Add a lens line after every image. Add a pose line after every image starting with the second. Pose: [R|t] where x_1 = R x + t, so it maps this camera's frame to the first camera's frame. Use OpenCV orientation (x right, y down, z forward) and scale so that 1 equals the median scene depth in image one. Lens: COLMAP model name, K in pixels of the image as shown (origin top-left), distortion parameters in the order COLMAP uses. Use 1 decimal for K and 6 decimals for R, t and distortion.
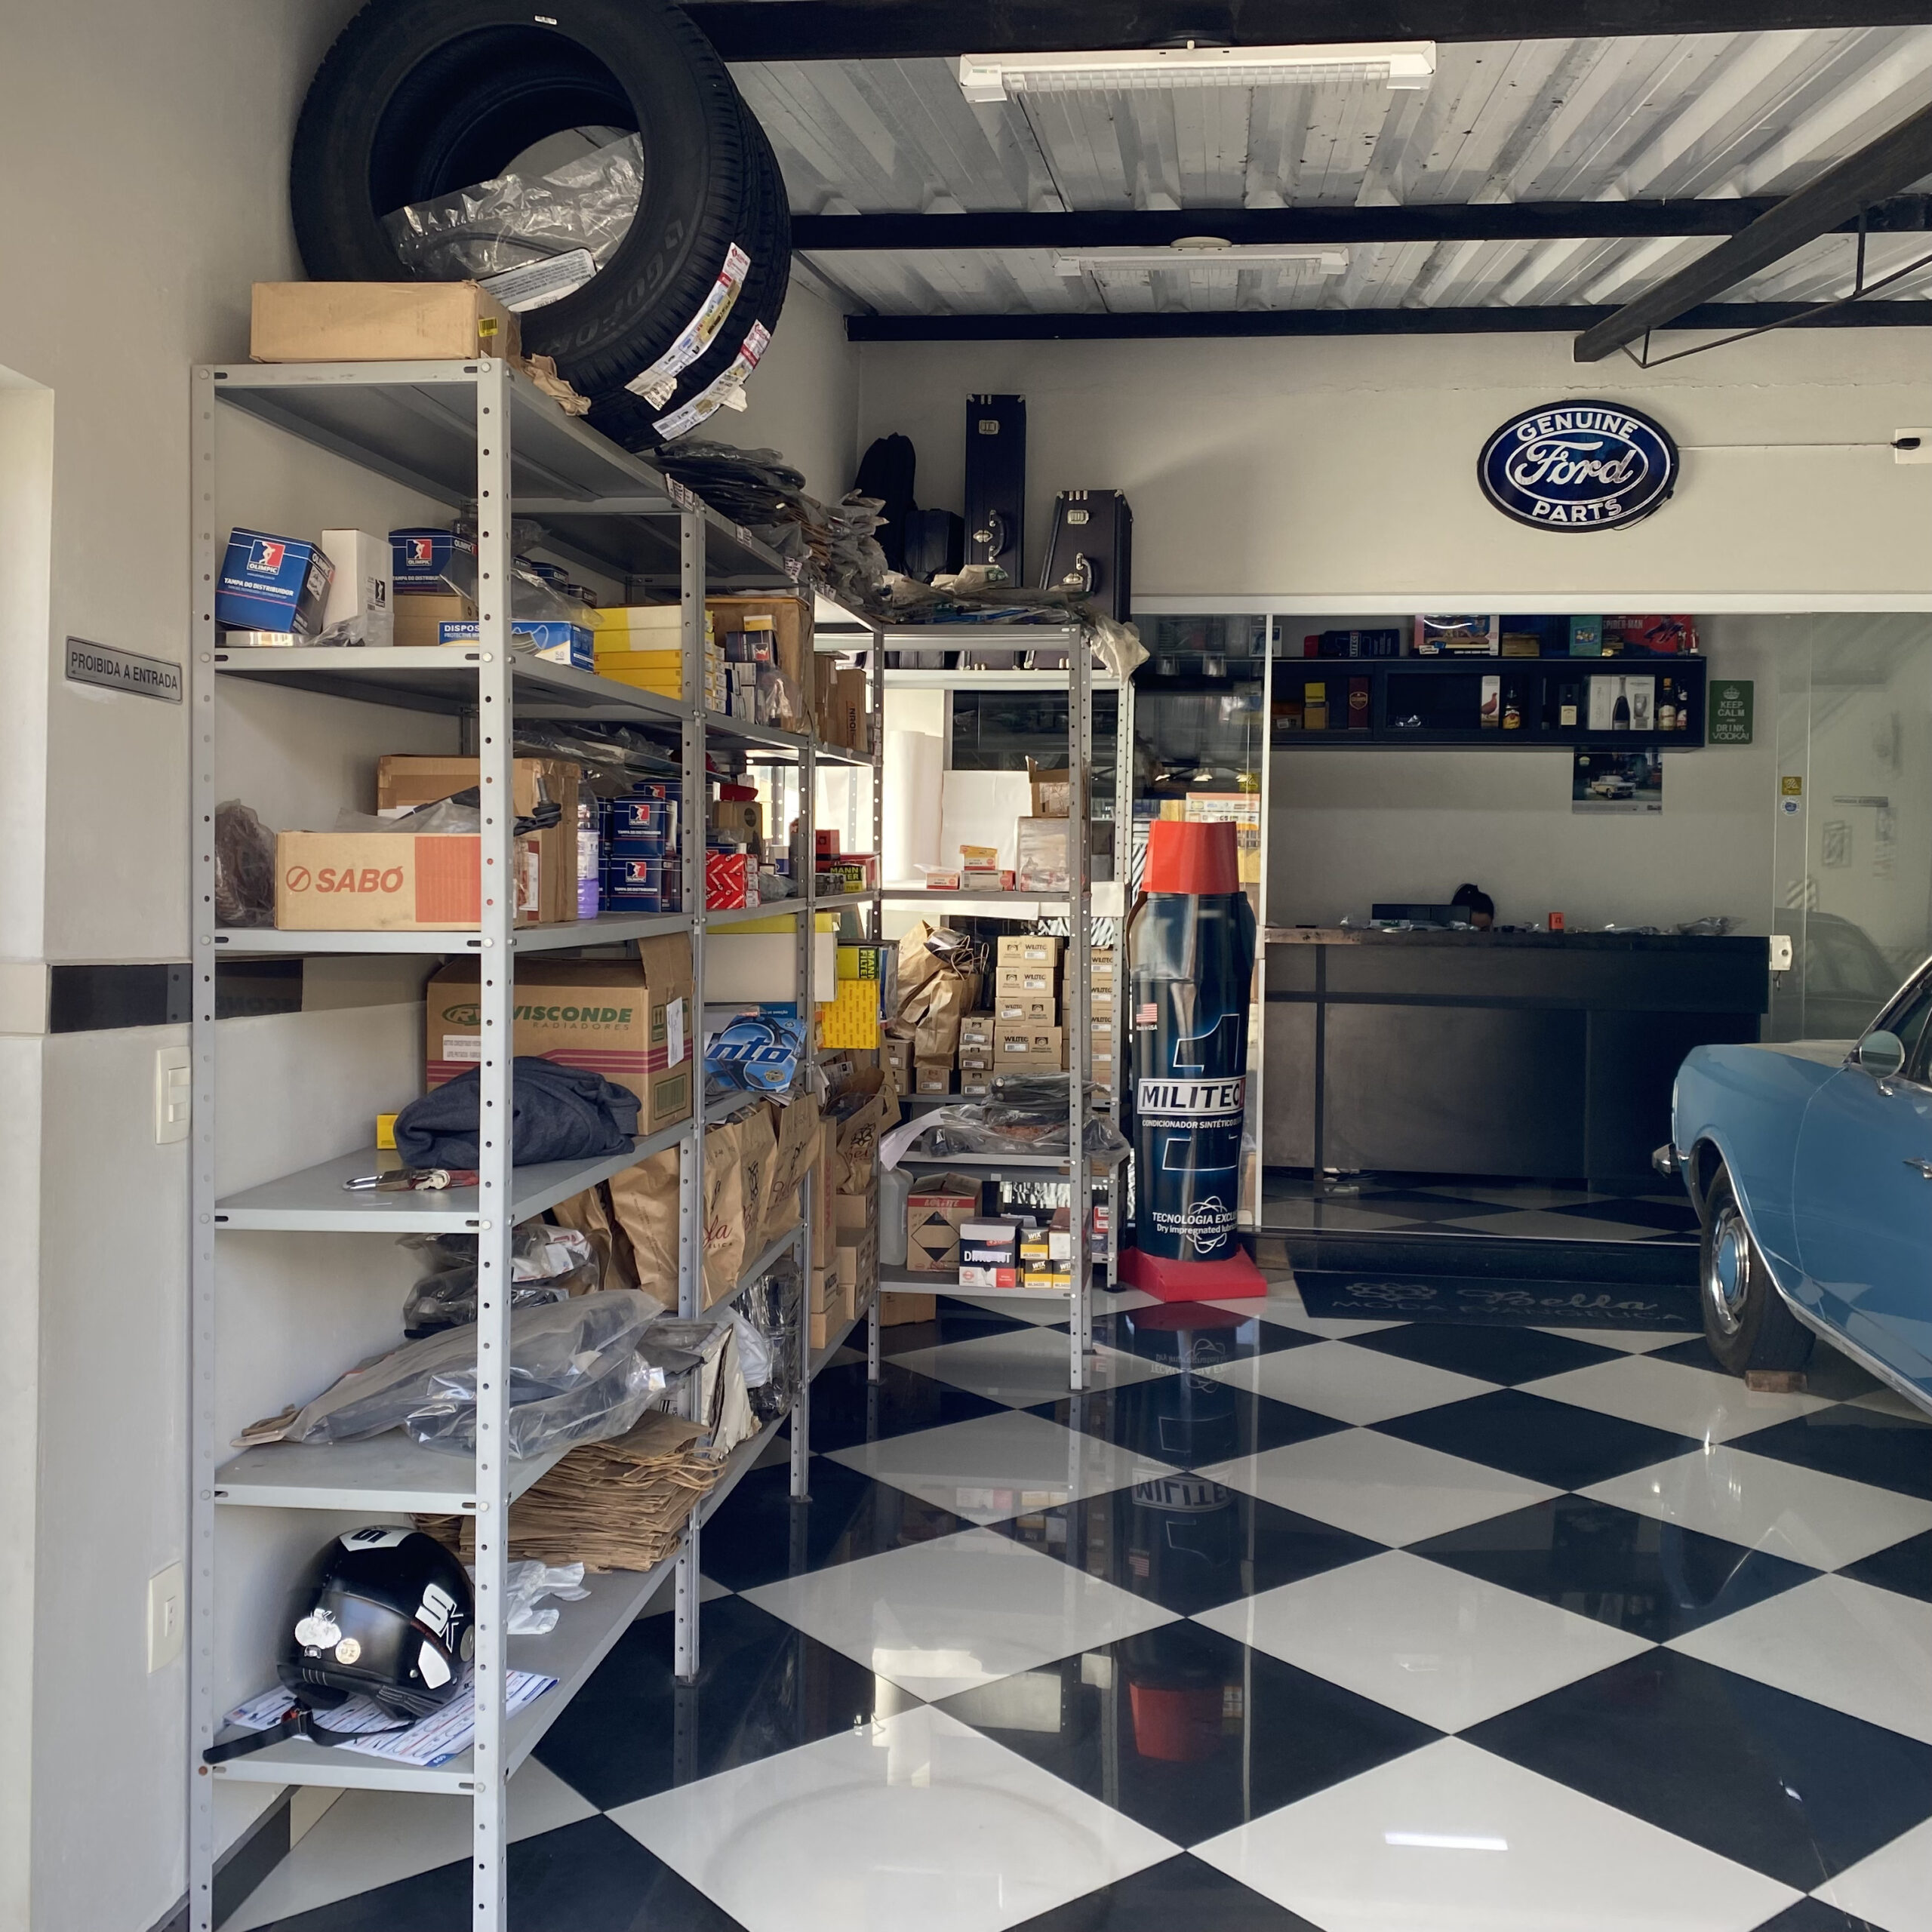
lens RADIAL K [[1913.2, 0, 991.7], [0, 1913.2, 966.1], [0, 0, 1]] dist [0.186844, -0.486835]
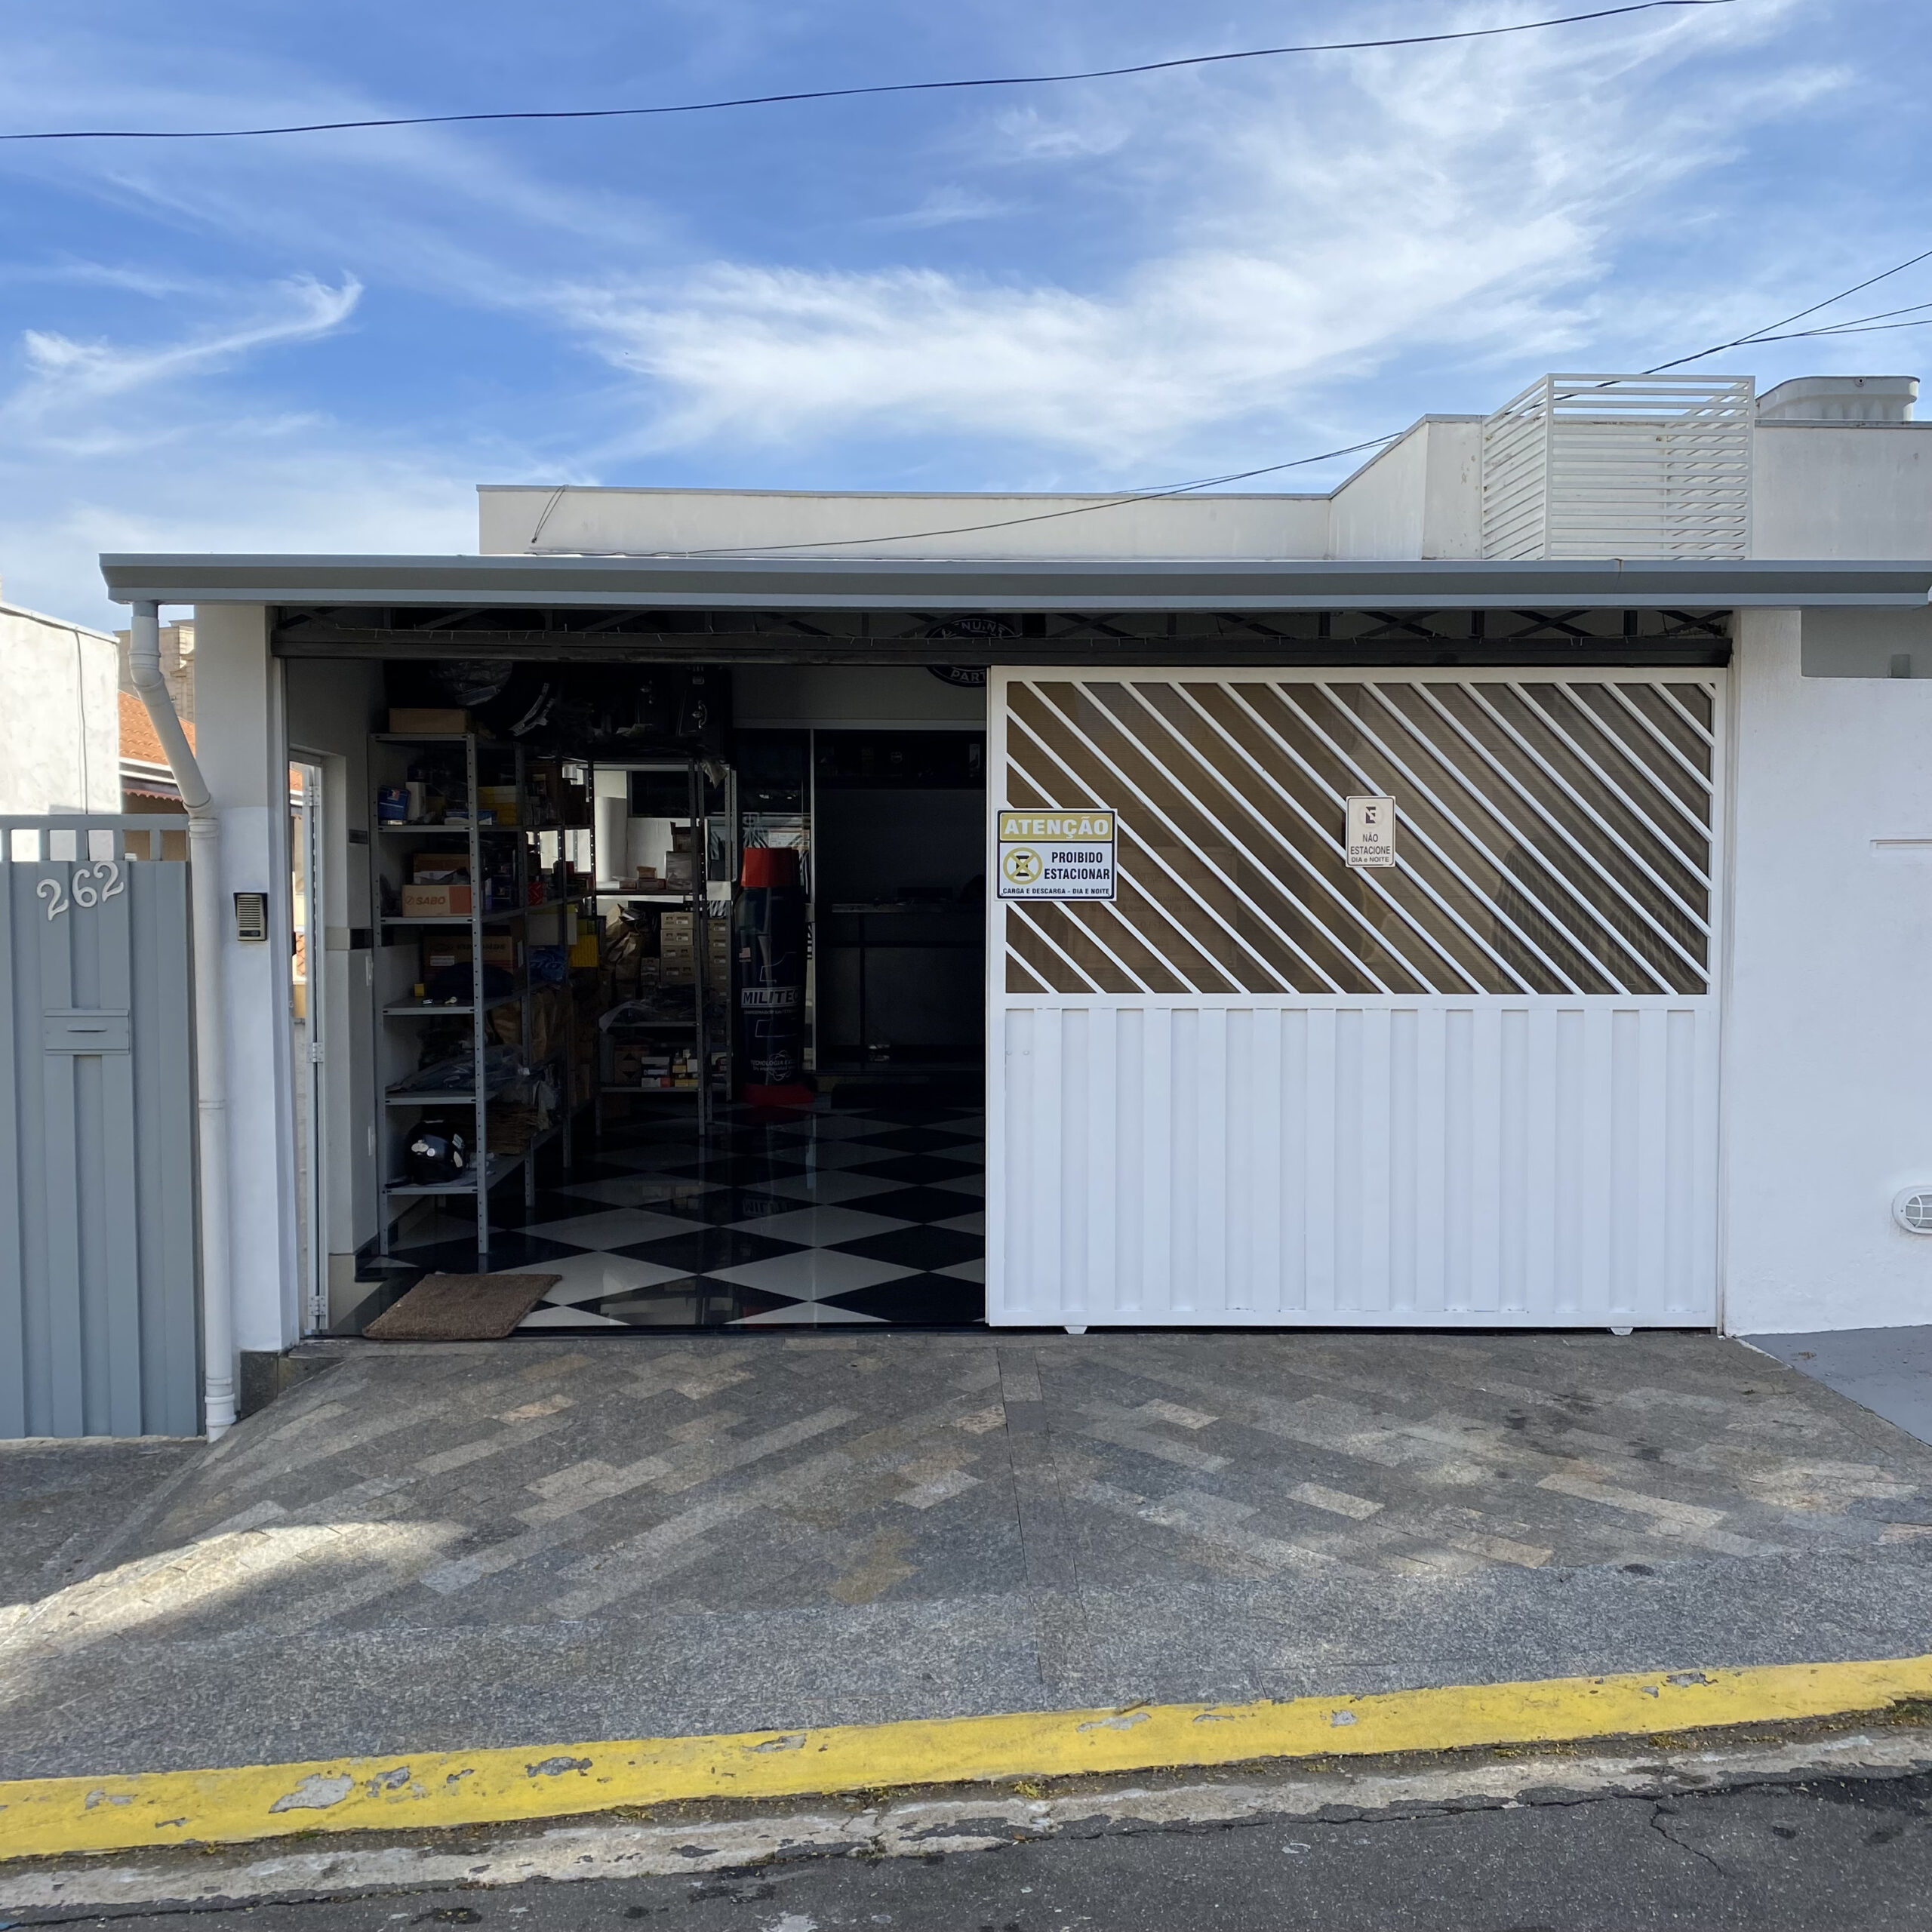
lens RADIAL K [[1913.2, 0, 991.7], [0, 1913.2, 966.1], [0, 0, 1]] dist [0.186844, -0.486835]
pose [[0.987823, -0.025572, 0.153463, 0.031952], [0.023089, 0.999572, 0.017943, 0.009988], [-0.153857, -0.014182, 0.987991, -0.857937]]
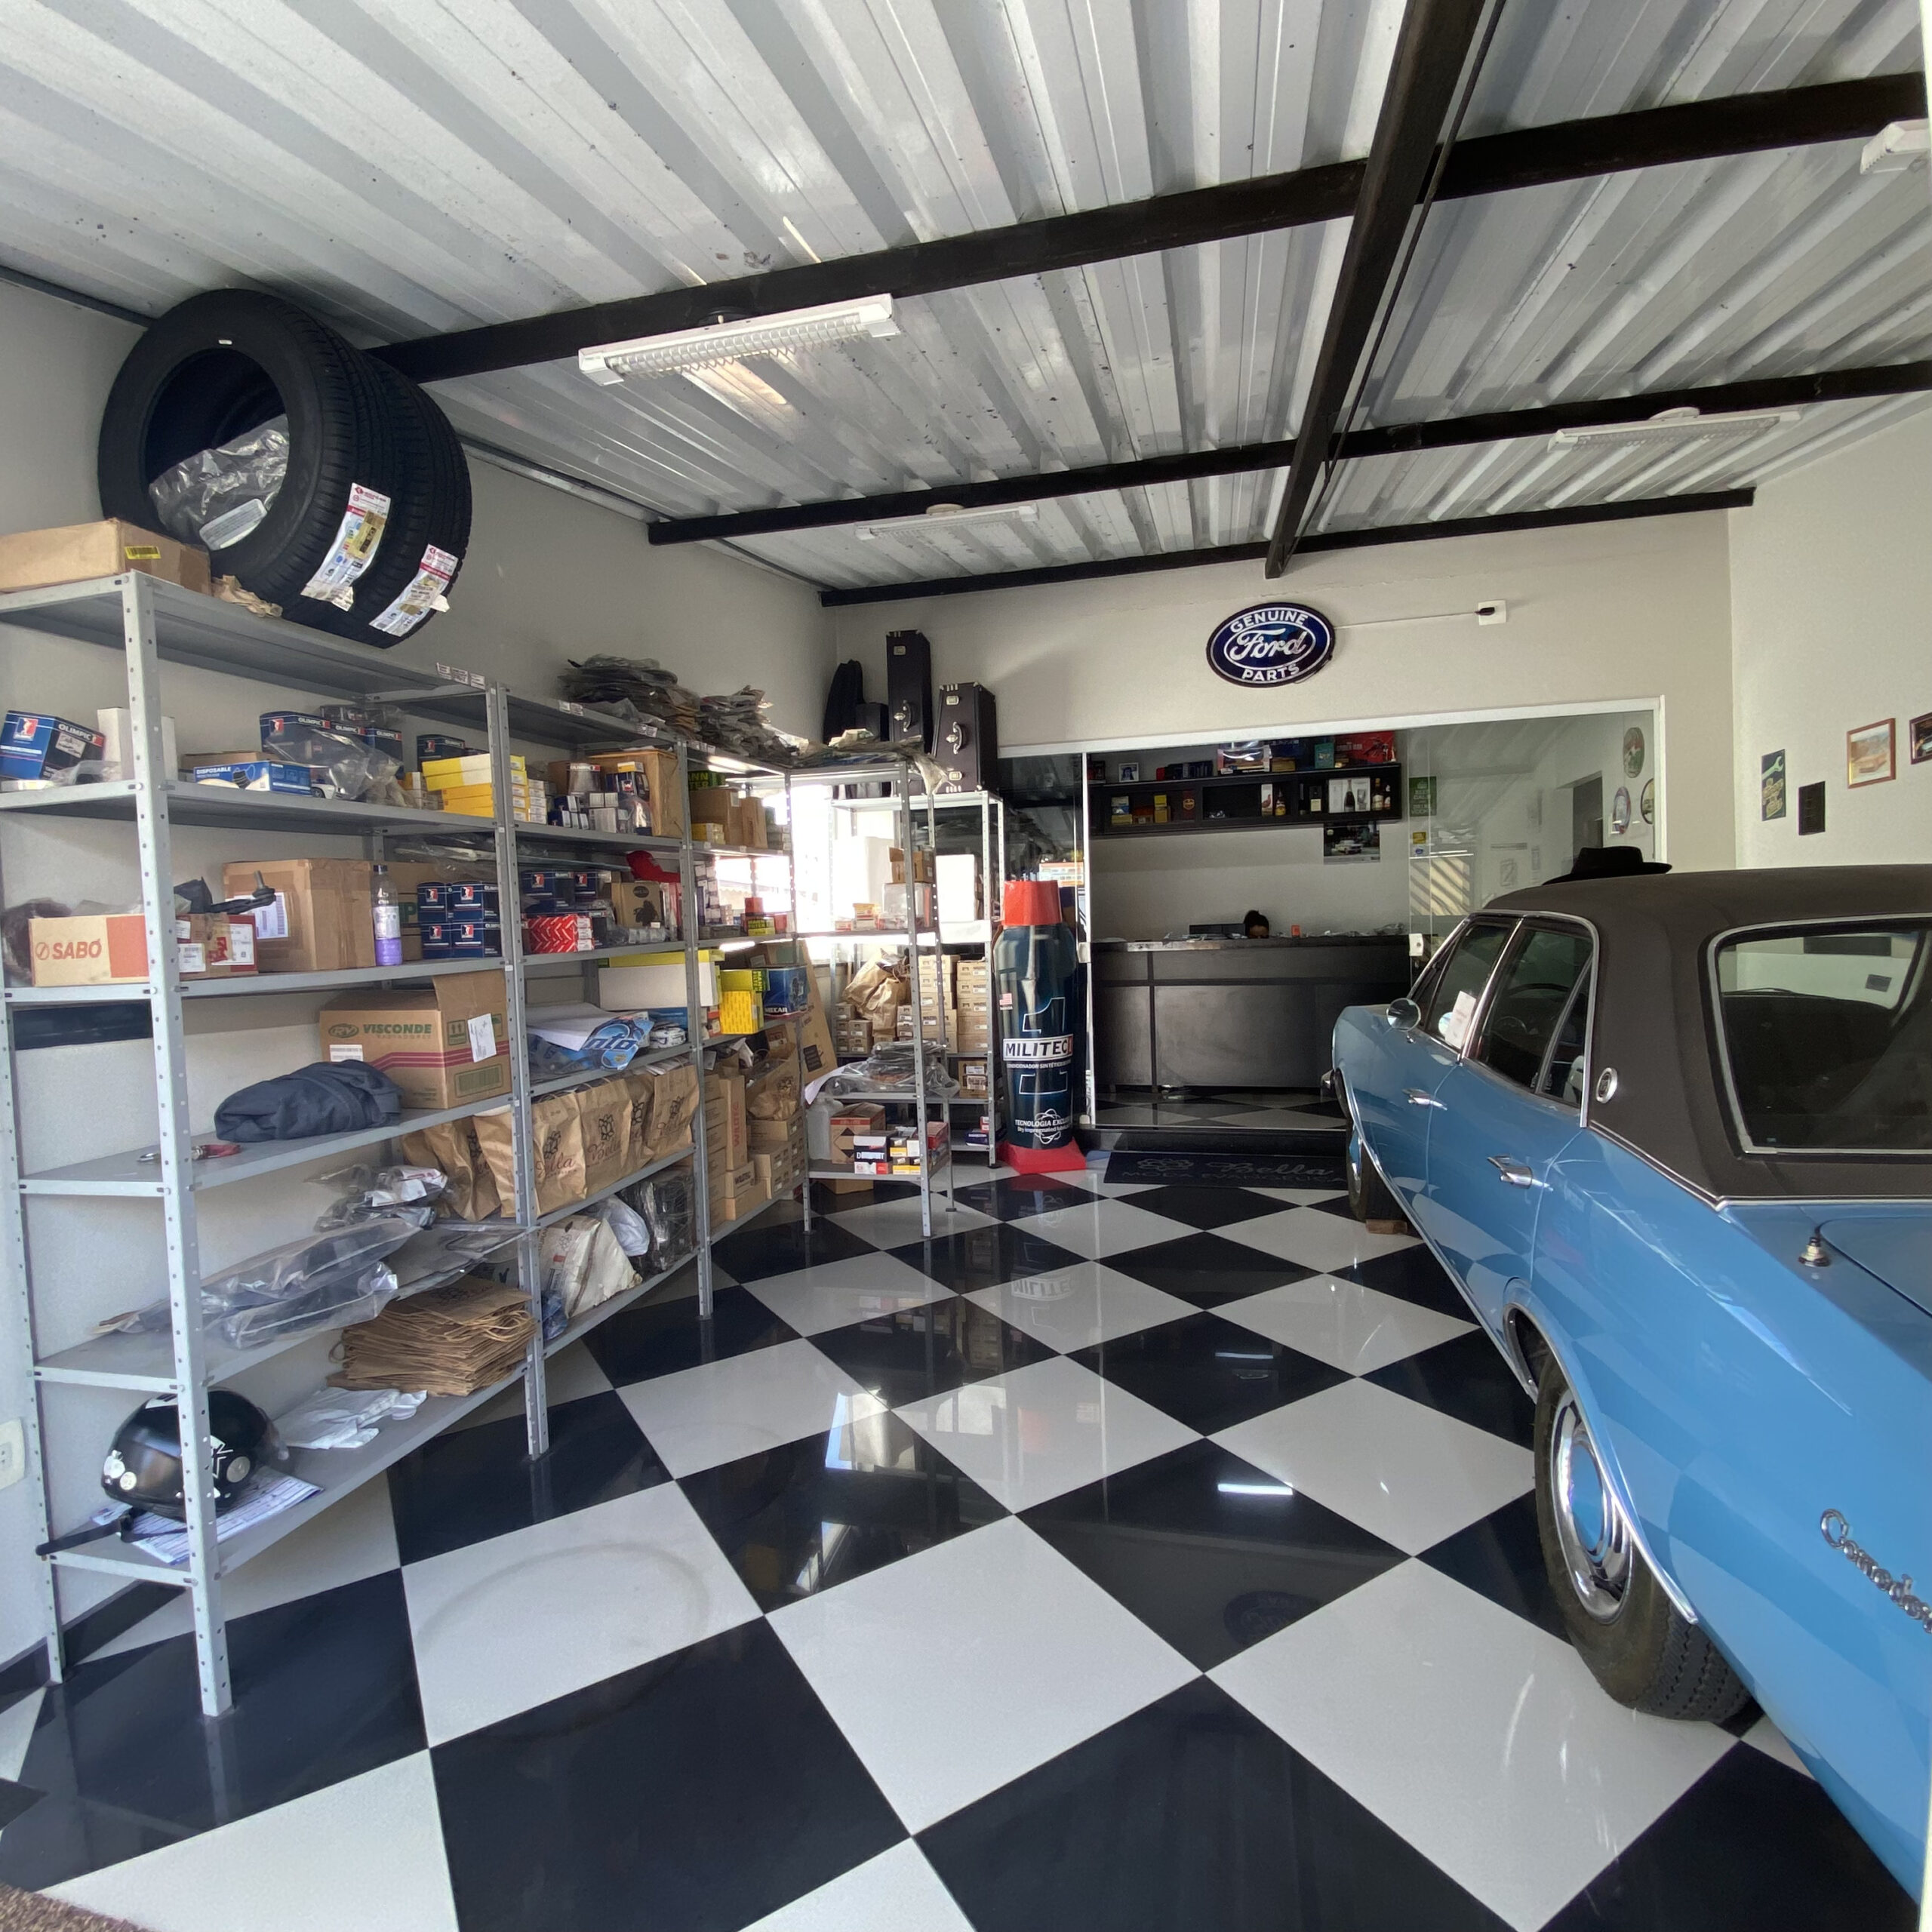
lens RADIAL K [[1022.4, 0, 964.7], [0, 1022.4, 979.6], [0, 0, 1]] dist [0.090614, -0.074853]
pose [[0.990142, -0.040806, -0.133994, 0.164328], [0.042201, 0.999080, 0.007580, -0.000435], [0.133561, -0.013160, 0.990953, 0.128034]]
